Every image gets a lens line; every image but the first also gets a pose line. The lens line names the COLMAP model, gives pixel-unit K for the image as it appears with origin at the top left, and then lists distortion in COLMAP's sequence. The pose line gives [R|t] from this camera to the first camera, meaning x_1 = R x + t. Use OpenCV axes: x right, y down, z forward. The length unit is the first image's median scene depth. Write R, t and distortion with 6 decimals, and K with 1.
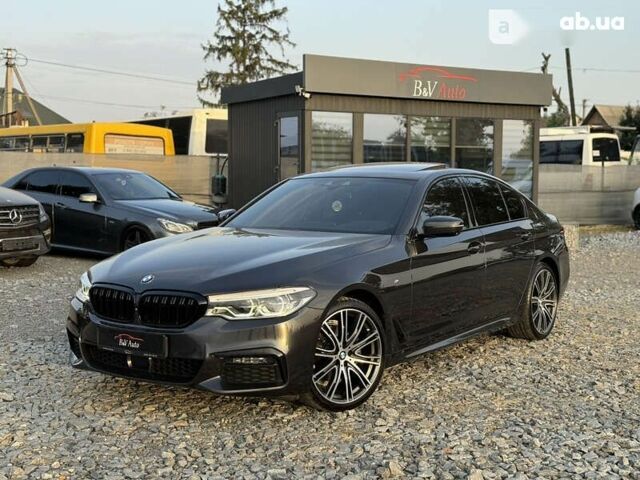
lens RADIAL K [[888.2, 0, 320.0], [0, 888.2, 240.0], [0, 0, 1]] dist [0.173017, -0.270803]
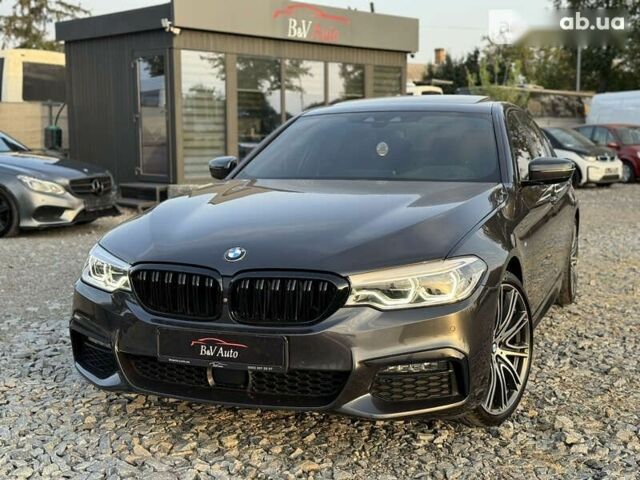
lens RADIAL K [[888.2, 0, 320.0], [0, 888.2, 240.0], [0, 0, 1]] dist [0.173017, -0.270803]
pose [[0.969250, -0.036589, 0.243341, -0.244978], [0.025334, 0.998467, 0.049221, 0.001634], [-0.244769, -0.041543, 0.968691, 0.282540]]
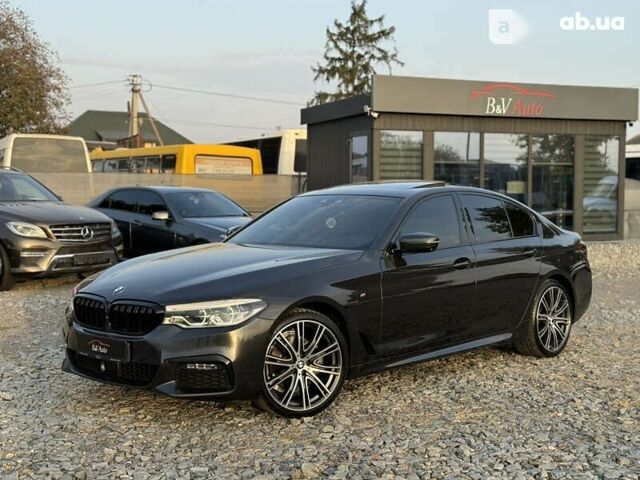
lens RADIAL K [[888.2, 0, 320.0], [0, 888.2, 240.0], [0, 0, 1]] dist [0.173017, -0.270803]
pose [[0.990007, 0.004023, -0.140960, 0.166625], [-0.006889, 0.999779, -0.019854, 0.003095], [0.140849, 0.020627, 0.989816, -0.032085]]
